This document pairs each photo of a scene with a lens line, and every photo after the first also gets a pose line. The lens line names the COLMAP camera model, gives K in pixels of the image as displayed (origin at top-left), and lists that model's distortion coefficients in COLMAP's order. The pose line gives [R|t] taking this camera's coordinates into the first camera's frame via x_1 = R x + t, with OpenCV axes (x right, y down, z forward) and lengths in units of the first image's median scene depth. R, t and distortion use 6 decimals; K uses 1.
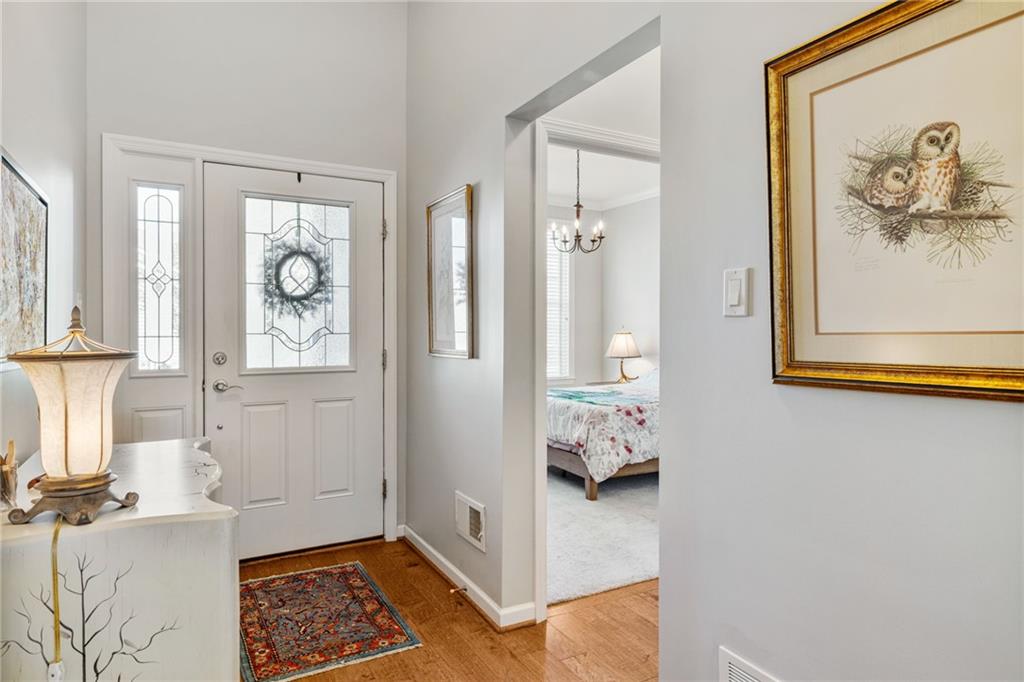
lens RADIAL K [[604.3, 0, 512.0], [0, 604.3, 341.0], [0, 0, 1]] dist [0.000716, 0.000318]
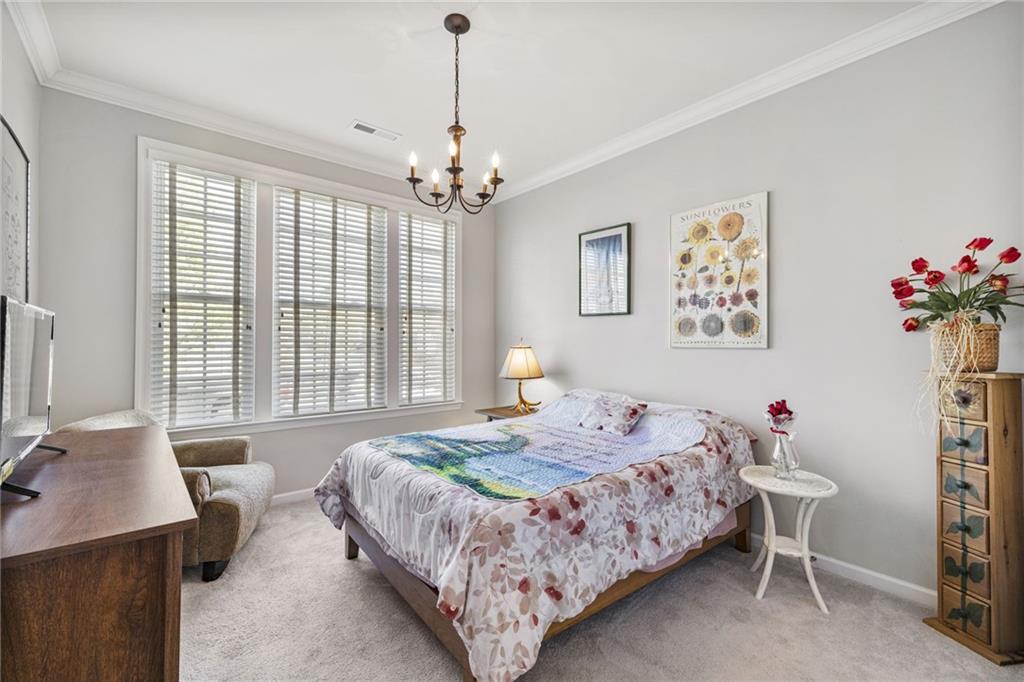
lens RADIAL K [[432.8, 0, 512.2], [0, 432.8, 340.3], [0, 0, 1]] dist [0.000589, 0.000380]
pose [[0.981350, 0.003795, 0.192192, 0.092265], [0.001474, 0.999627, -0.027265, -0.009937], [-0.192224, 0.027040, 0.980978, 0.657055]]
